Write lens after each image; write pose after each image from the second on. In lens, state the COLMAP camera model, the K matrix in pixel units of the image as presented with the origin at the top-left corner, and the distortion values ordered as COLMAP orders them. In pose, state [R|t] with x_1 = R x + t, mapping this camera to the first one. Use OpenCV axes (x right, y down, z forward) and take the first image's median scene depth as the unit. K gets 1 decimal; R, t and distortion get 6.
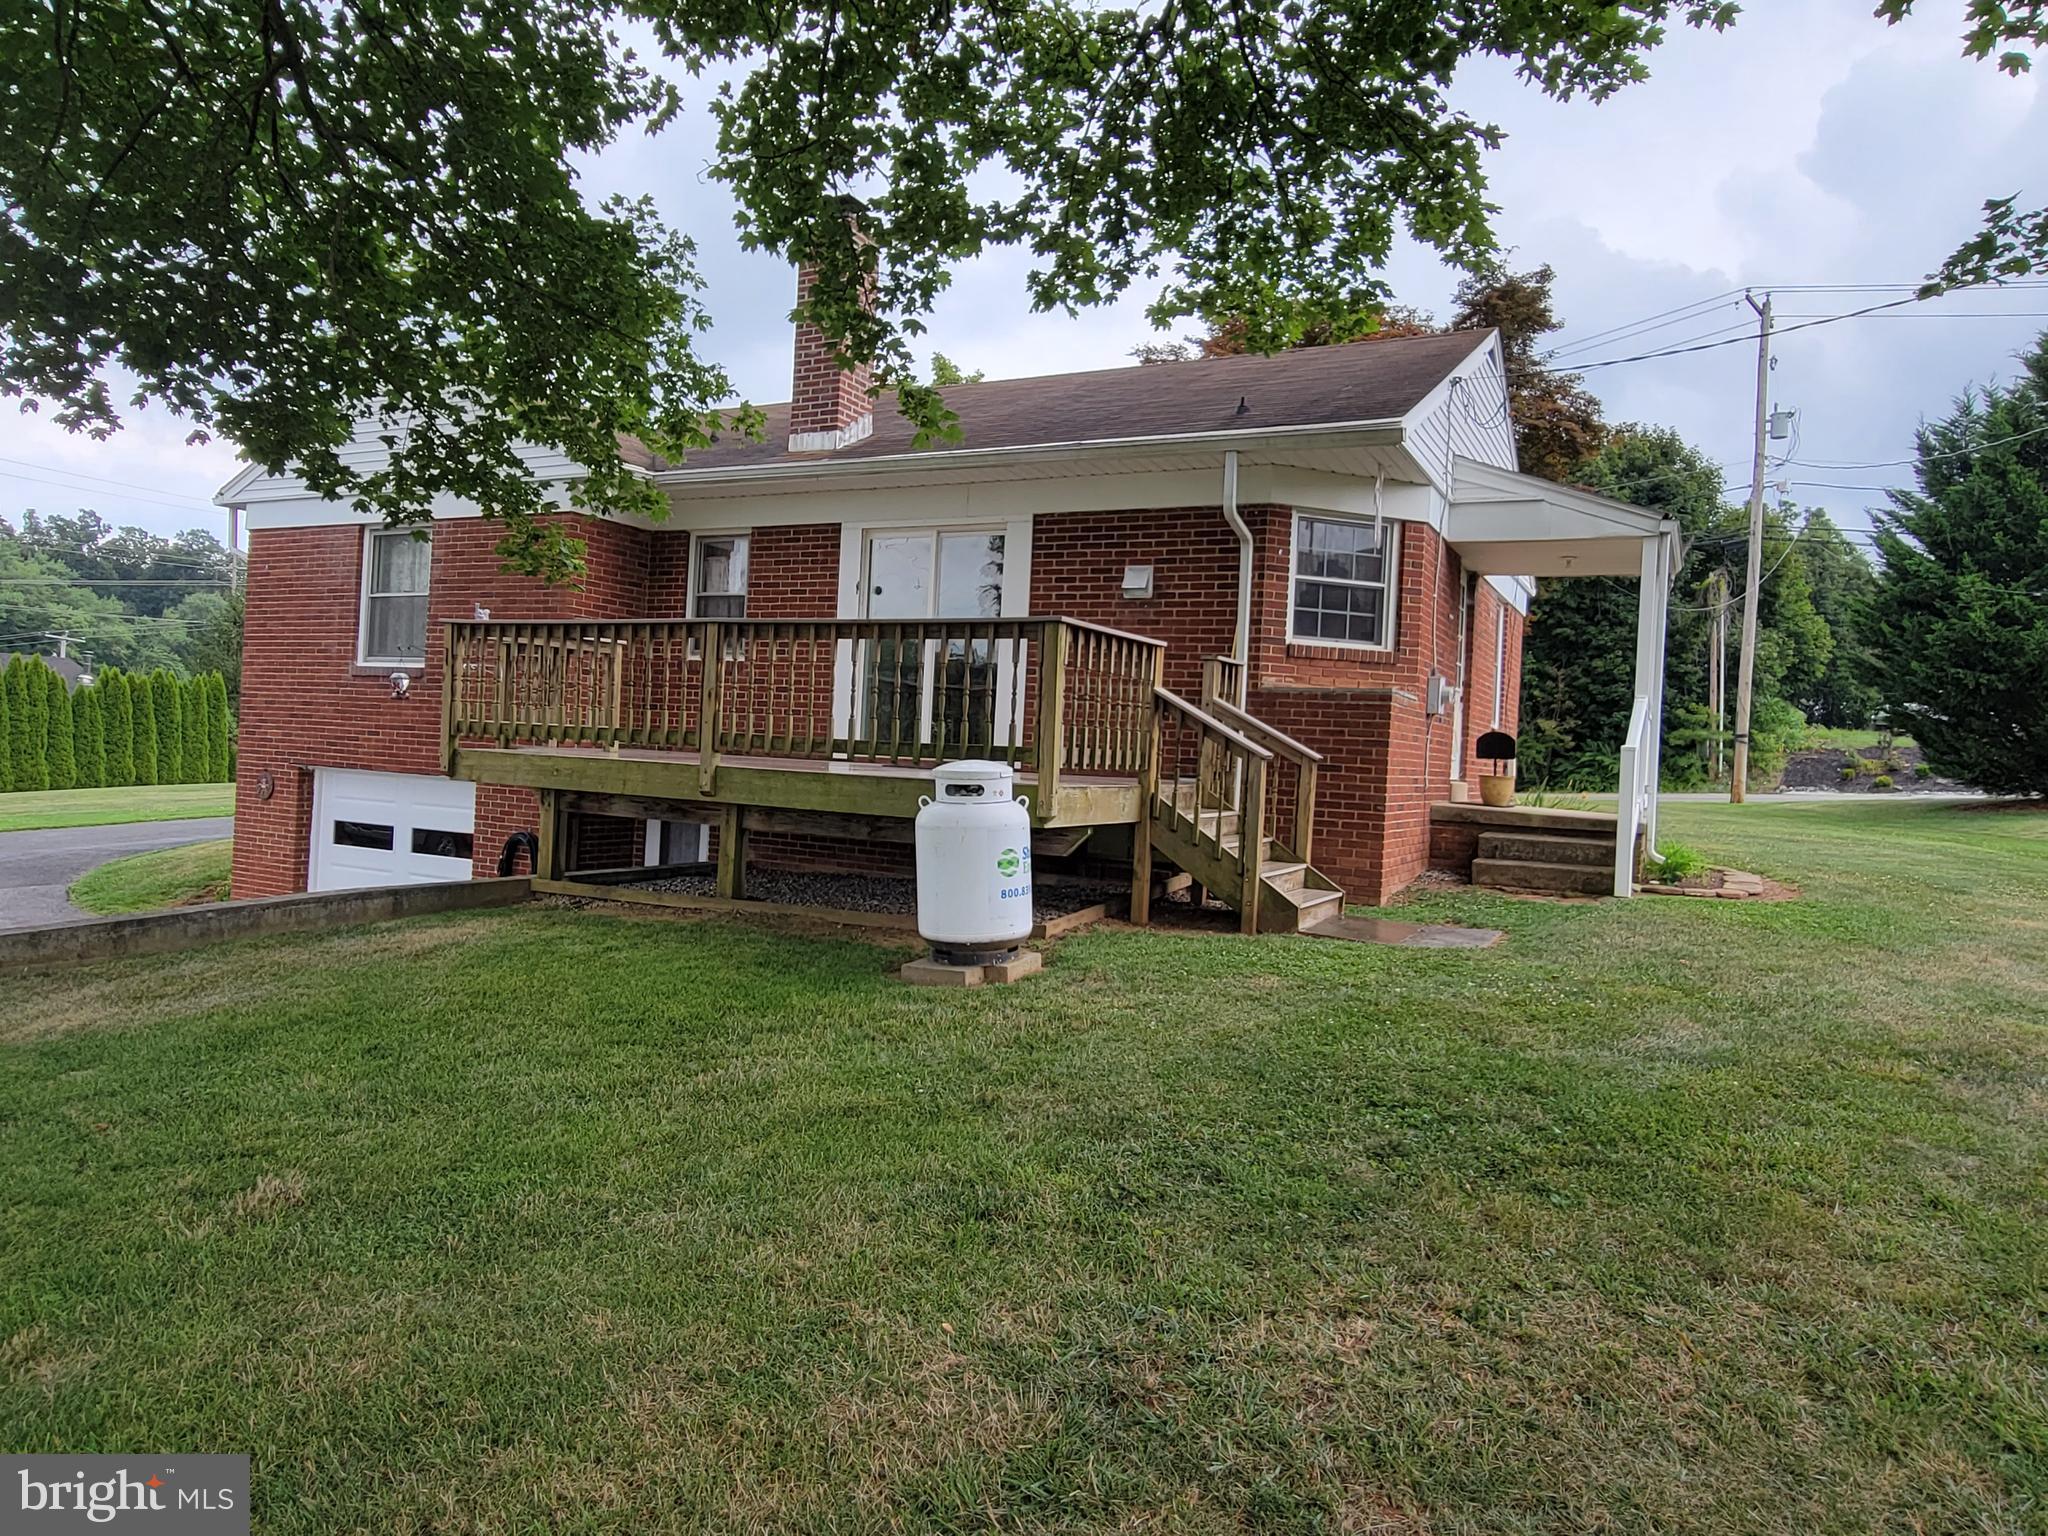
lens RADIAL K [[1310.8, 0, 1024.0], [0, 1310.8, 768.0], [0, 0, 1]] dist [0.004933, 0.002892]
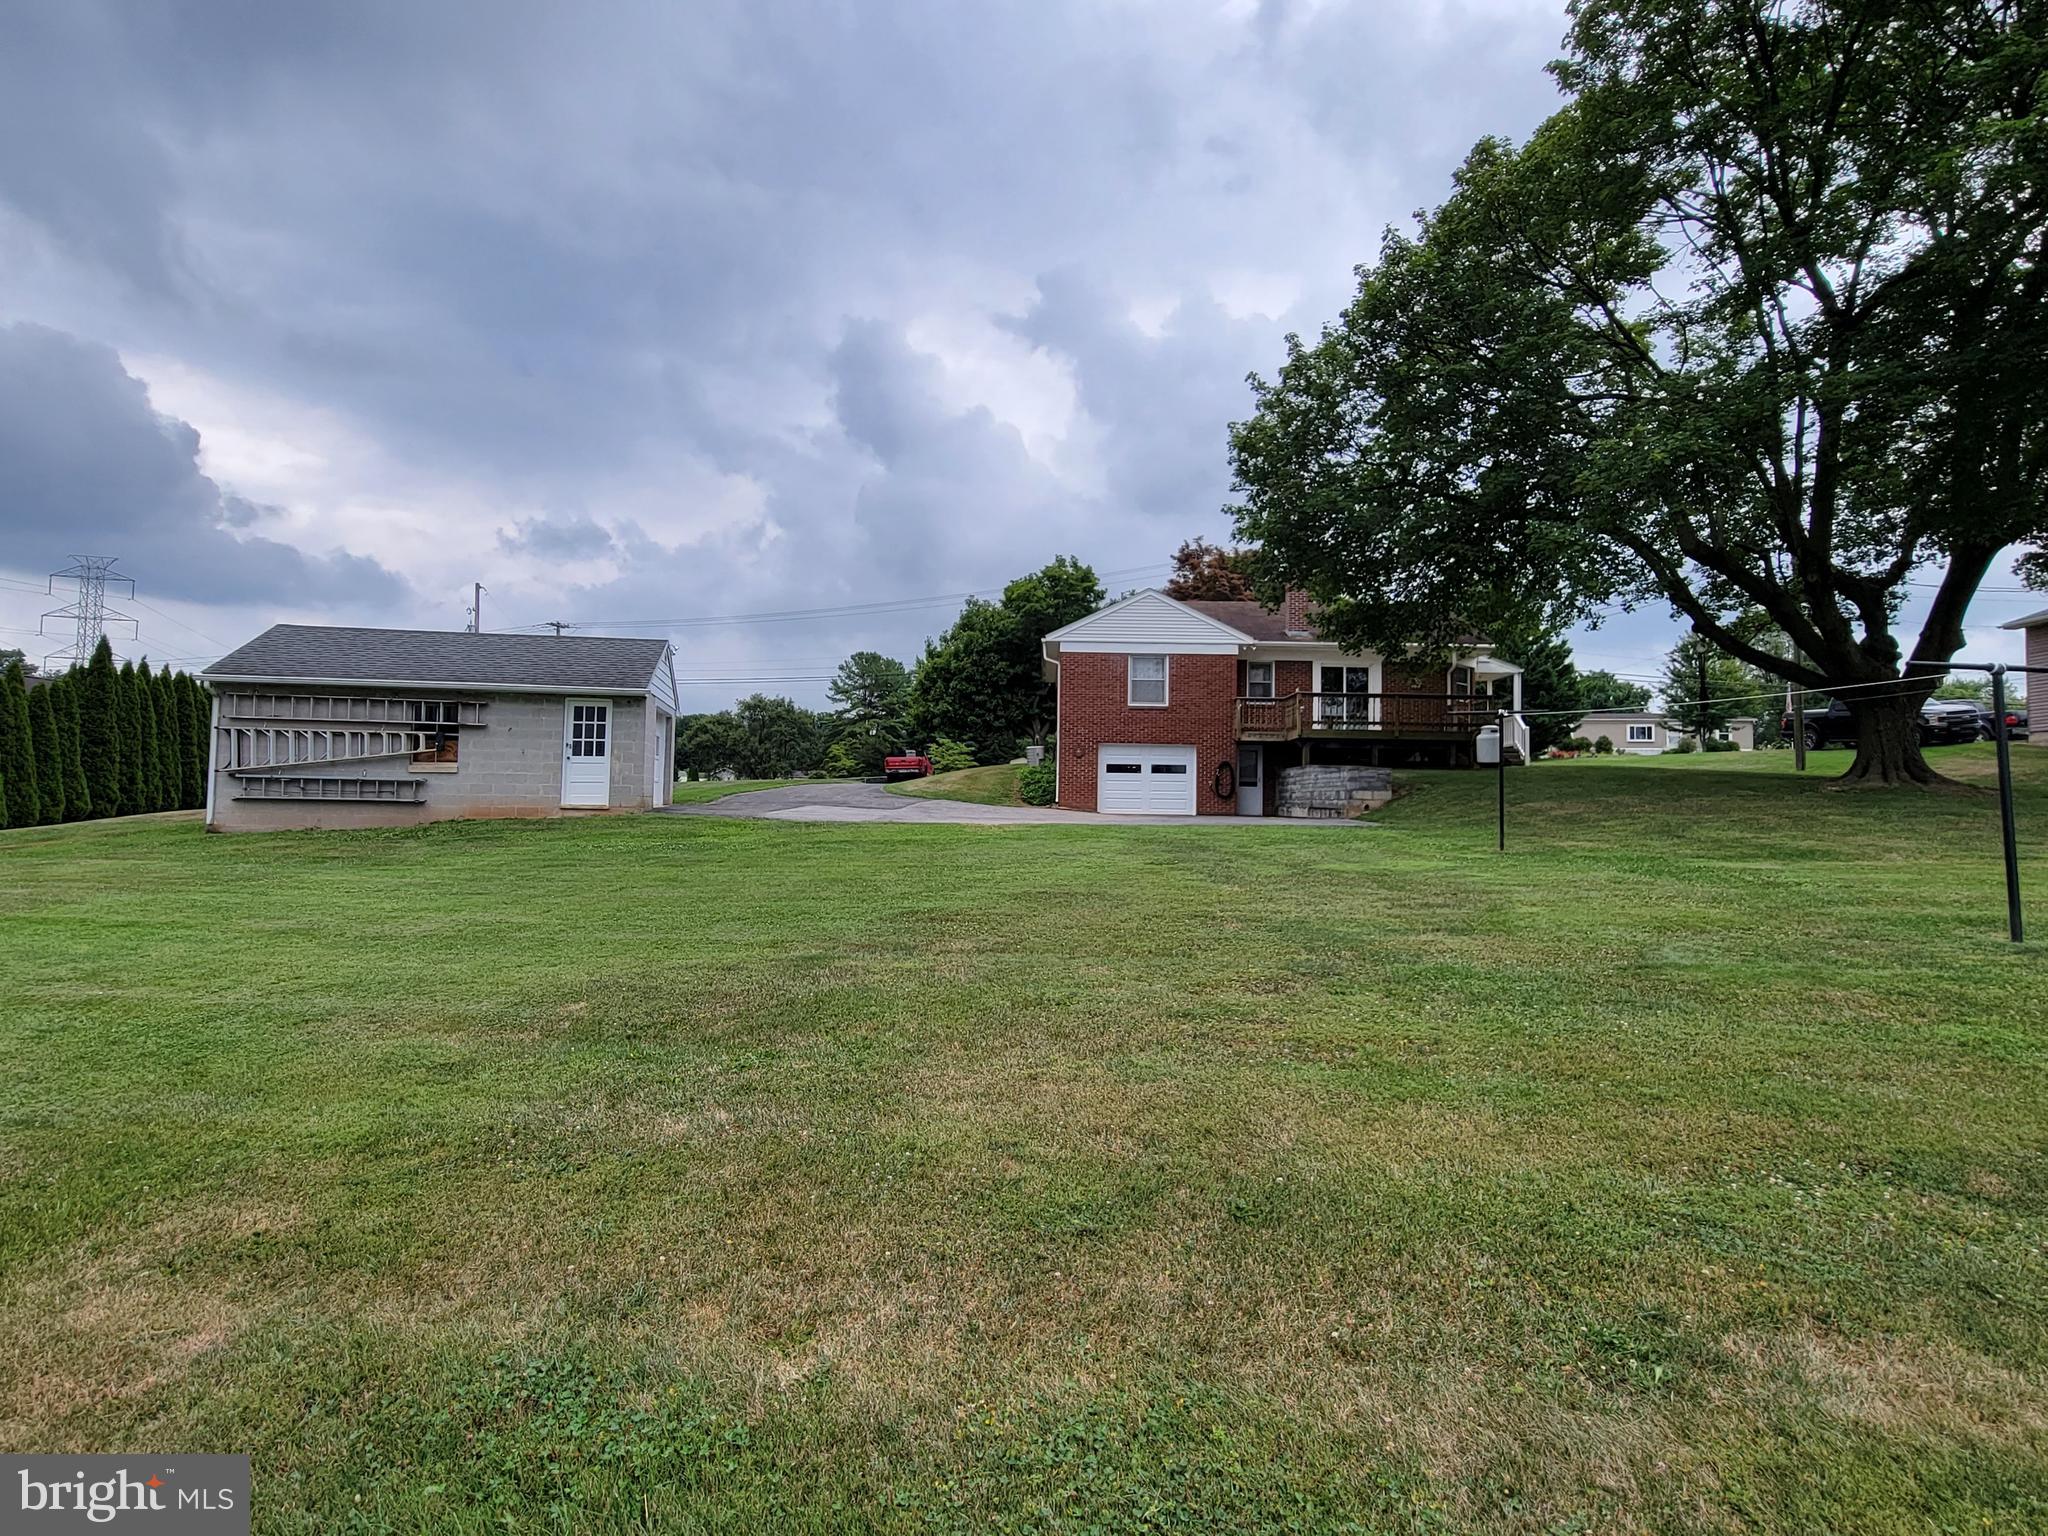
lens RADIAL K [[1031.9, 0, 1019.2], [0, 1031.9, 764.0], [0, 0, 1]] dist [0.000690, 0.000208]
pose [[0.889440, -0.018182, 0.456690, -2.094284], [0.032511, 0.999194, -0.023536, 0.106718], [-0.455894, 0.035781, 0.889314, -0.971427]]
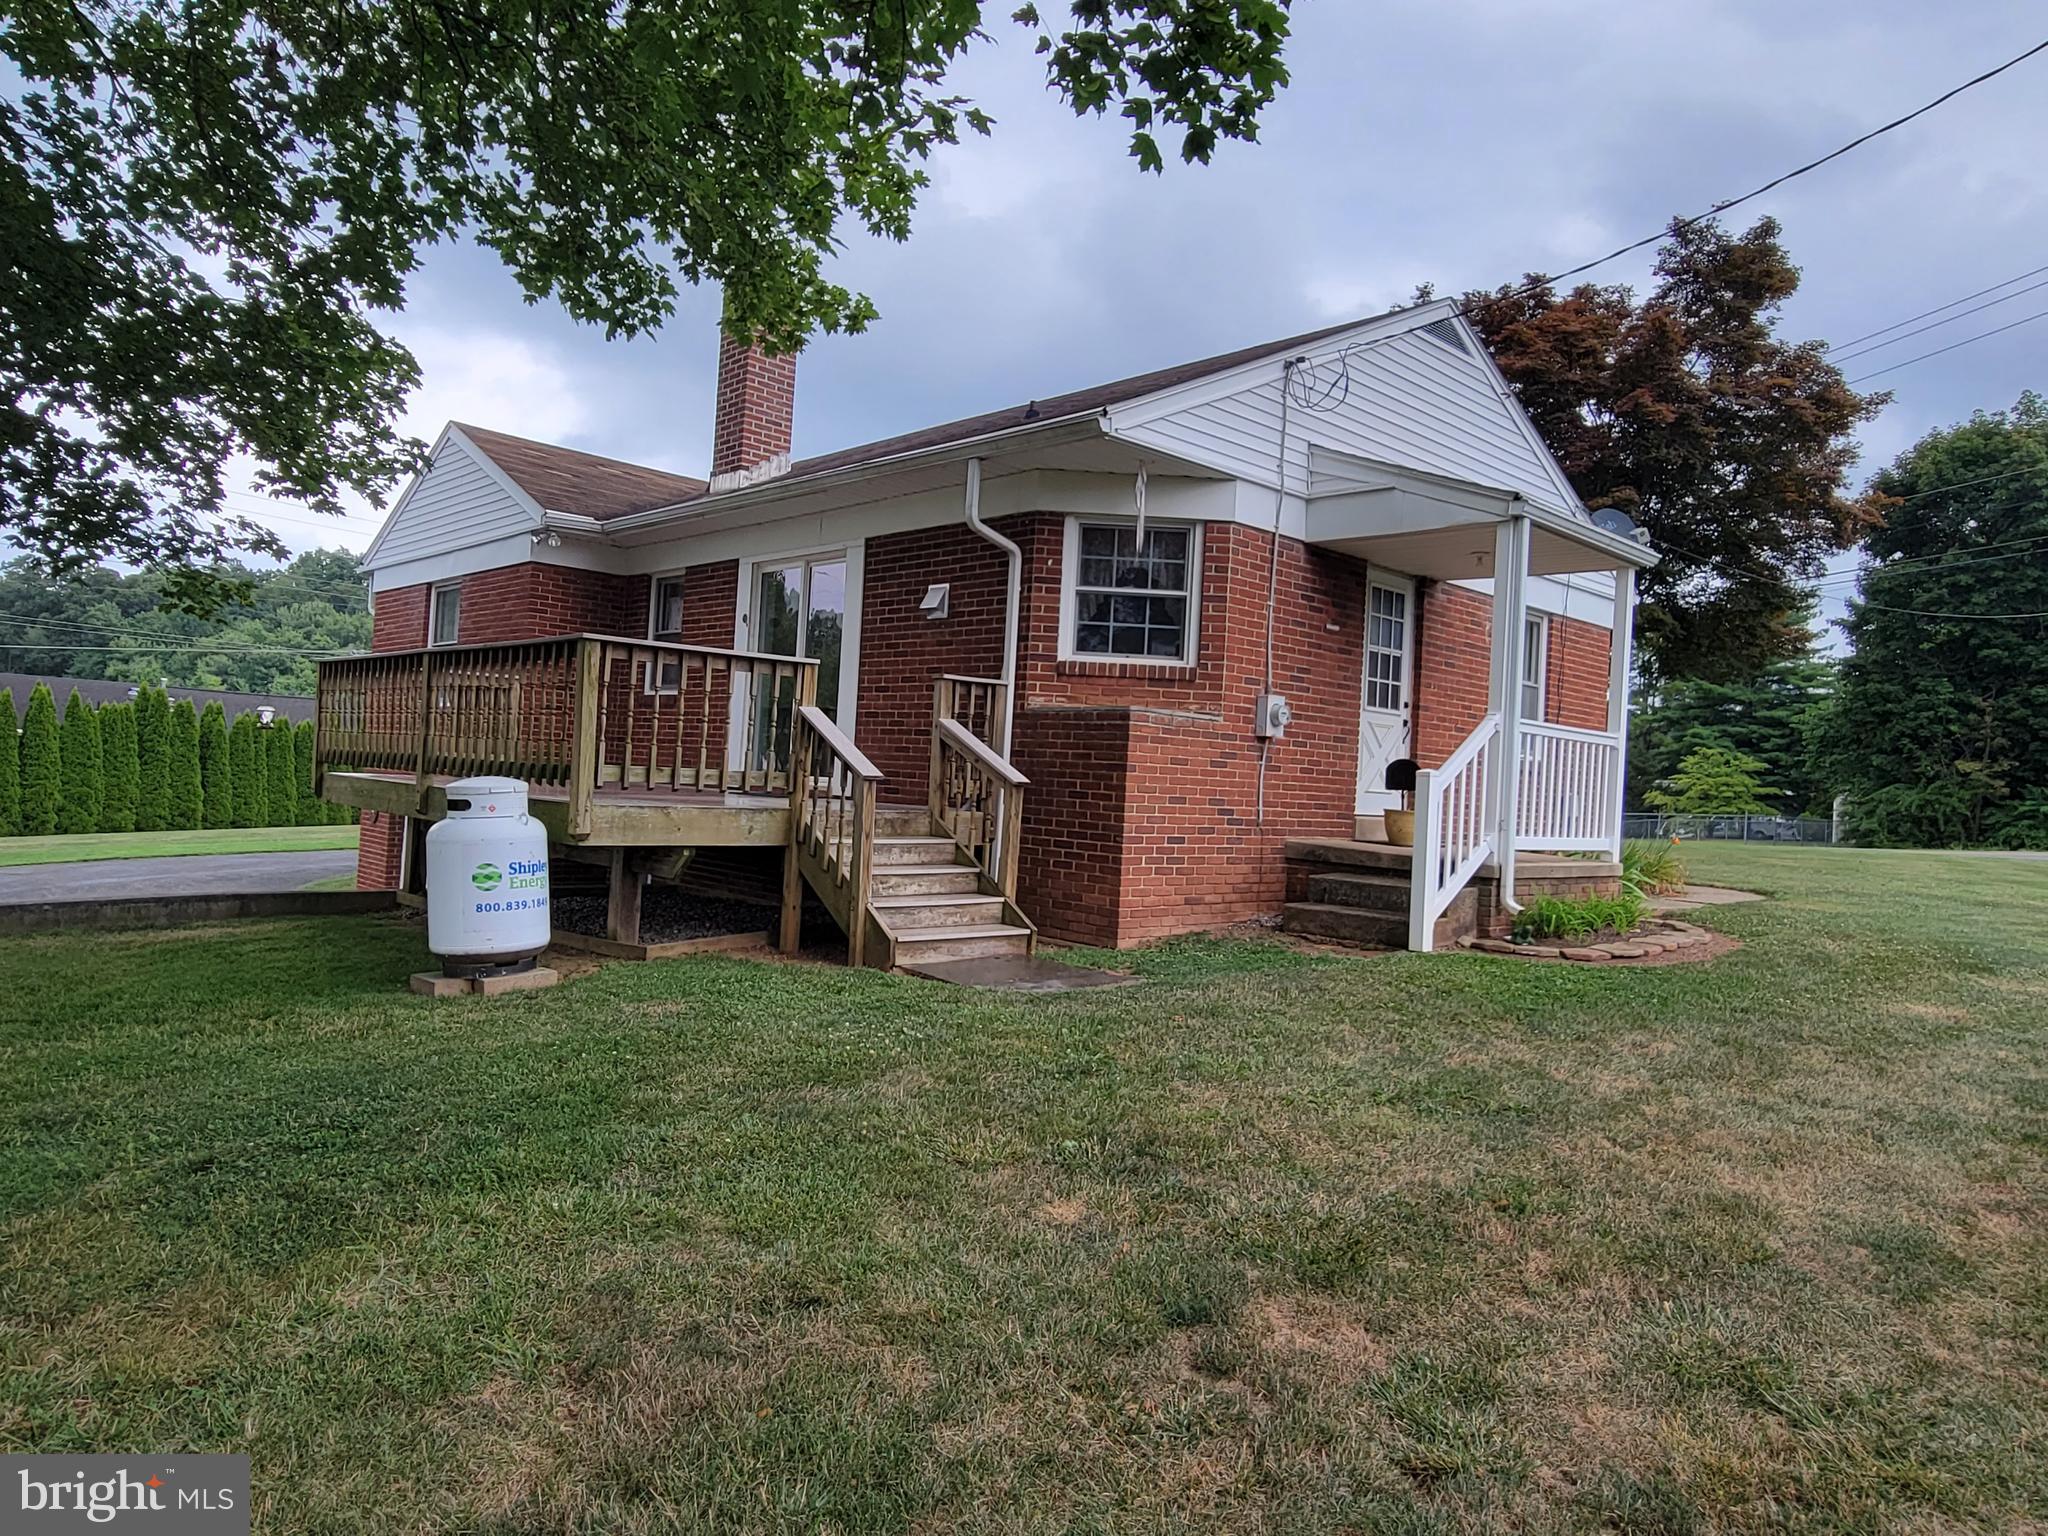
lens RADIAL K [[1310.8, 0, 1024.0], [0, 1310.8, 768.0], [0, 0, 1]] dist [0.004933, 0.002892]
pose [[0.945035, -0.001012, -0.326967, 0.446835], [-0.010961, 0.999335, -0.034775, 0.012123], [0.326784, 0.036448, 0.944396, 0.114662]]
